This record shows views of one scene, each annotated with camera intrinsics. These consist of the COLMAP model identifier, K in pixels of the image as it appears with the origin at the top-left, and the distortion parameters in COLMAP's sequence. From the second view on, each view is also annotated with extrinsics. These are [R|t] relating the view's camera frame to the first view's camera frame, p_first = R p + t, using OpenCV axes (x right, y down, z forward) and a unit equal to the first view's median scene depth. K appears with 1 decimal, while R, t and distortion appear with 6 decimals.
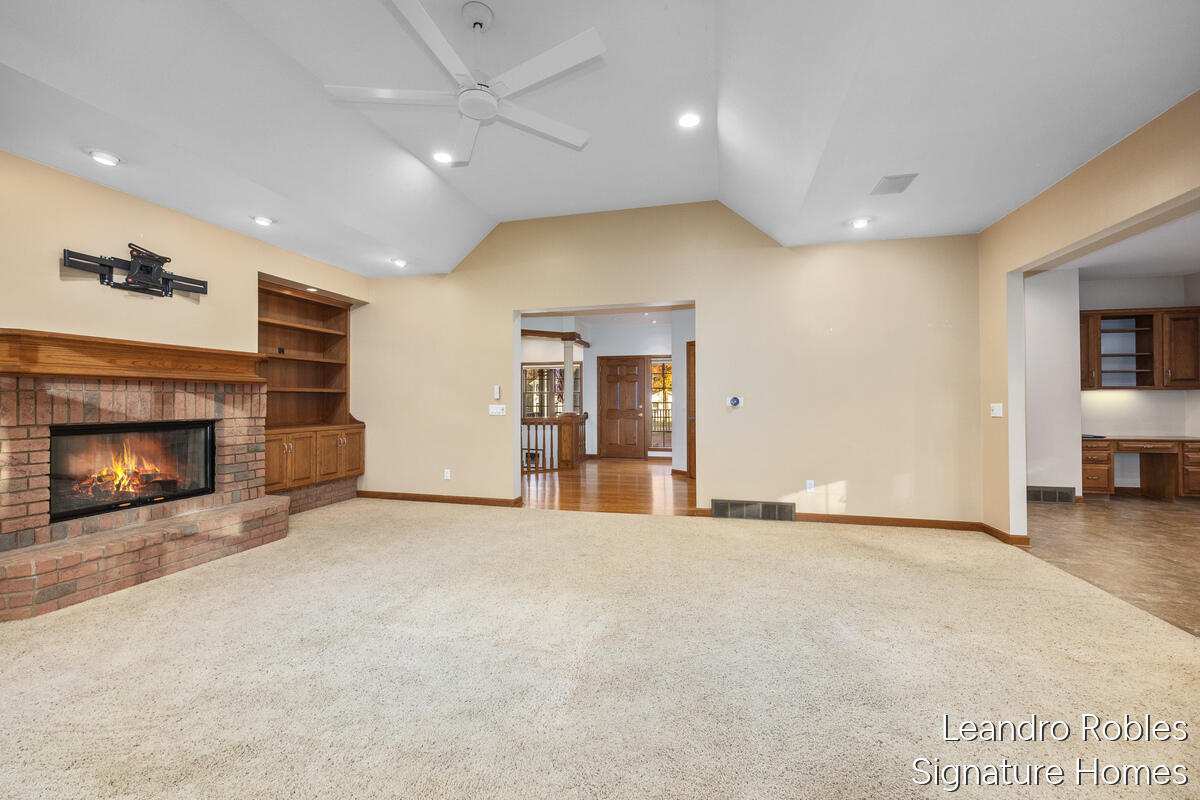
lens RADIAL K [[466.5, 0, 605.4], [0, 466.5, 396.8], [0, 0, 1]] dist [-0.000711, -0.000048]
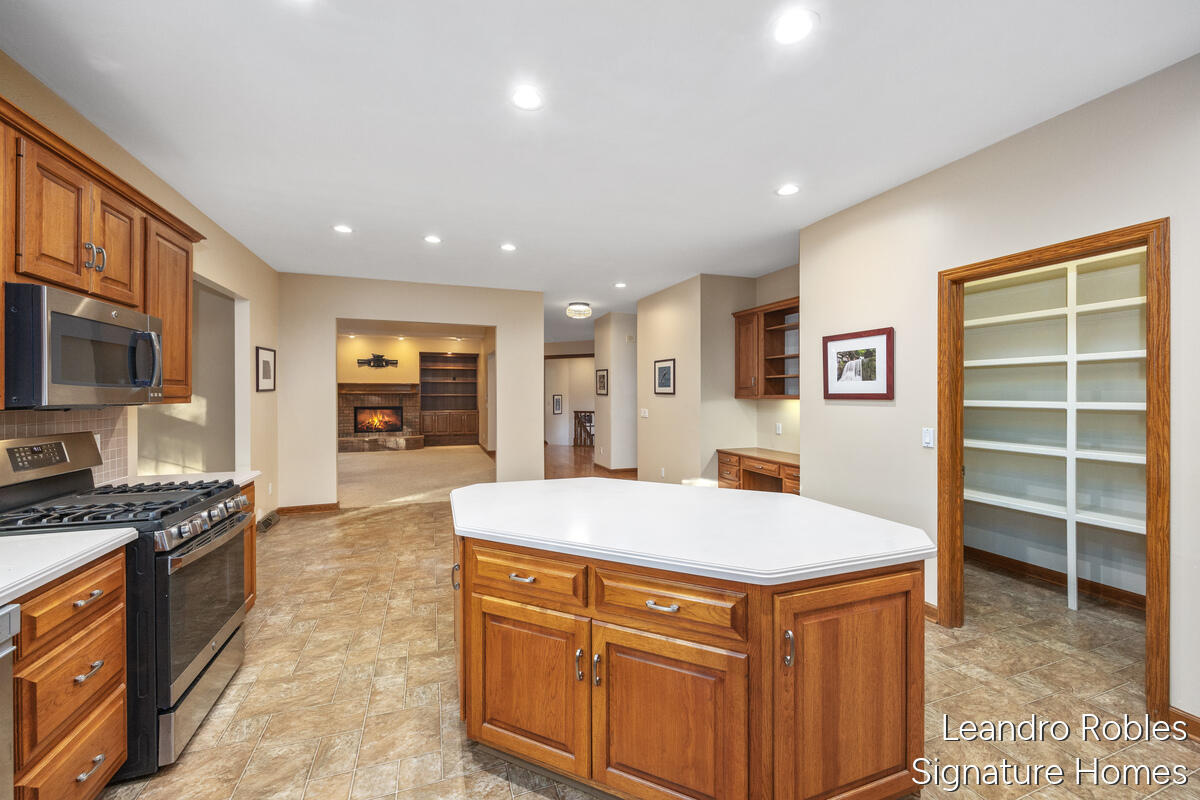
lens RADIAL K [[466.5, 0, 605.4], [0, 466.5, 396.8], [0, 0, 1]] dist [-0.000711, -0.000048]
pose [[0.564965, 0.007745, -0.825078, 2.708957], [-0.001871, 0.999965, 0.008105, -0.042552], [0.825112, -0.003035, 0.564960, 0.450763]]
